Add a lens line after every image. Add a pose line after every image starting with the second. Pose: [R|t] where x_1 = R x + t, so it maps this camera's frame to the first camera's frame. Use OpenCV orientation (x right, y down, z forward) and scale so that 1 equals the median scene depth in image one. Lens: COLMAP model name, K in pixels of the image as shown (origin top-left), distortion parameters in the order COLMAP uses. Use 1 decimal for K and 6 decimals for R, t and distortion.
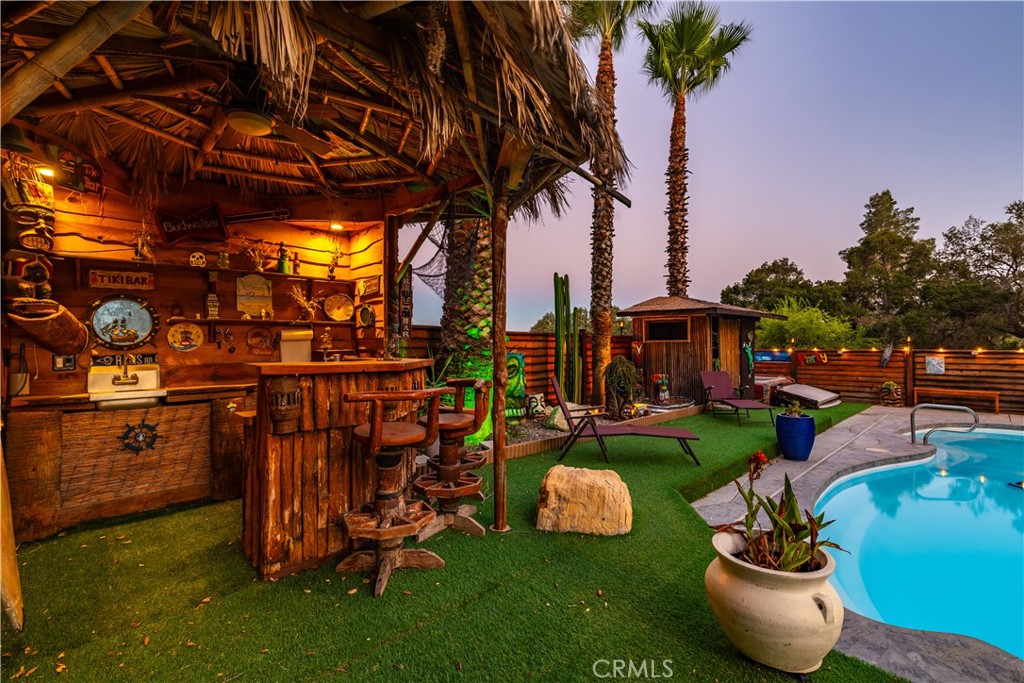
lens RADIAL K [[462.9, 0, 516.1], [0, 462.9, 335.7], [0, 0, 1]] dist [0.007003, -0.000525]
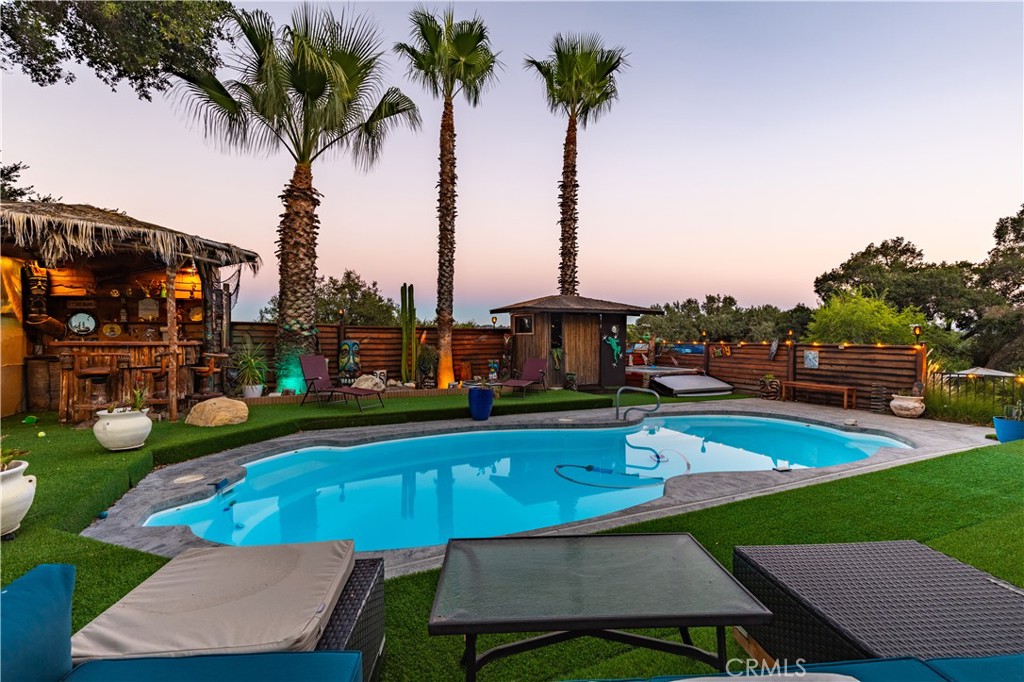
lens RADIAL K [[458.7, 0, 507.7], [0, 458.7, 342.6], [0, 0, 1]] dist [0.005888, -0.000575]
pose [[0.941825, 0.010924, -0.335925, 0.612984], [-0.000247, 0.999494, 0.031812, -0.002773], [0.336103, -0.029878, 0.941351, -0.131080]]
